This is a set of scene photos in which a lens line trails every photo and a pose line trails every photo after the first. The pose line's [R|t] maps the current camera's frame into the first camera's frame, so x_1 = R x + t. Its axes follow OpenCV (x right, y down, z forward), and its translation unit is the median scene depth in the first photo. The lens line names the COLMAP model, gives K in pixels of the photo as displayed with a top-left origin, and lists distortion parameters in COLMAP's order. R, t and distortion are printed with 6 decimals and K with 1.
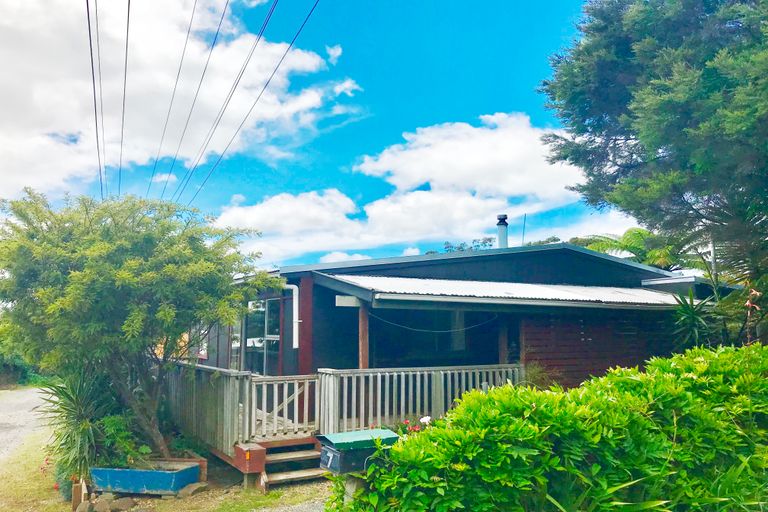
lens RADIAL K [[625.7, 0, 384.0], [0, 625.7, 256.0], [0, 0, 1]] dist [0.033370, -0.000216]
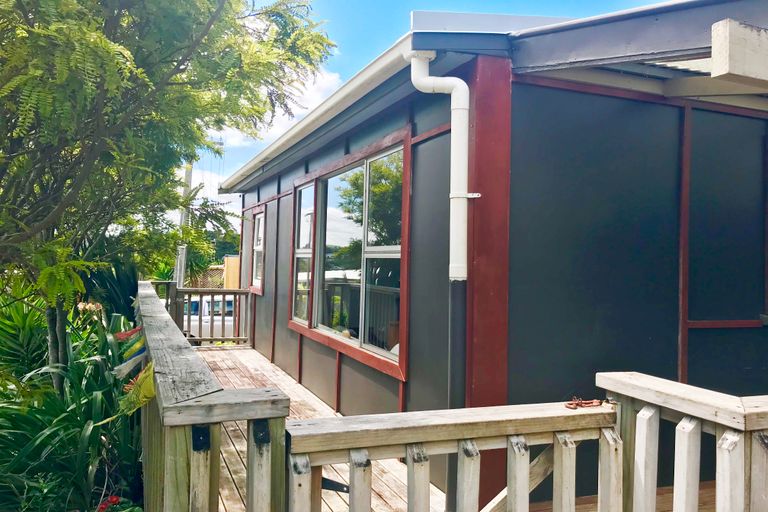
lens RADIAL K [[625.7, 0, 384.0], [0, 625.7, 256.0], [0, 0, 1]] dist [0.033370, -0.000216]
pose [[0.988849, -0.005019, -0.148837, -0.131736], [0.020688, 0.994371, 0.103920, 0.101160], [0.147478, -0.105840, 0.983386, 0.679299]]
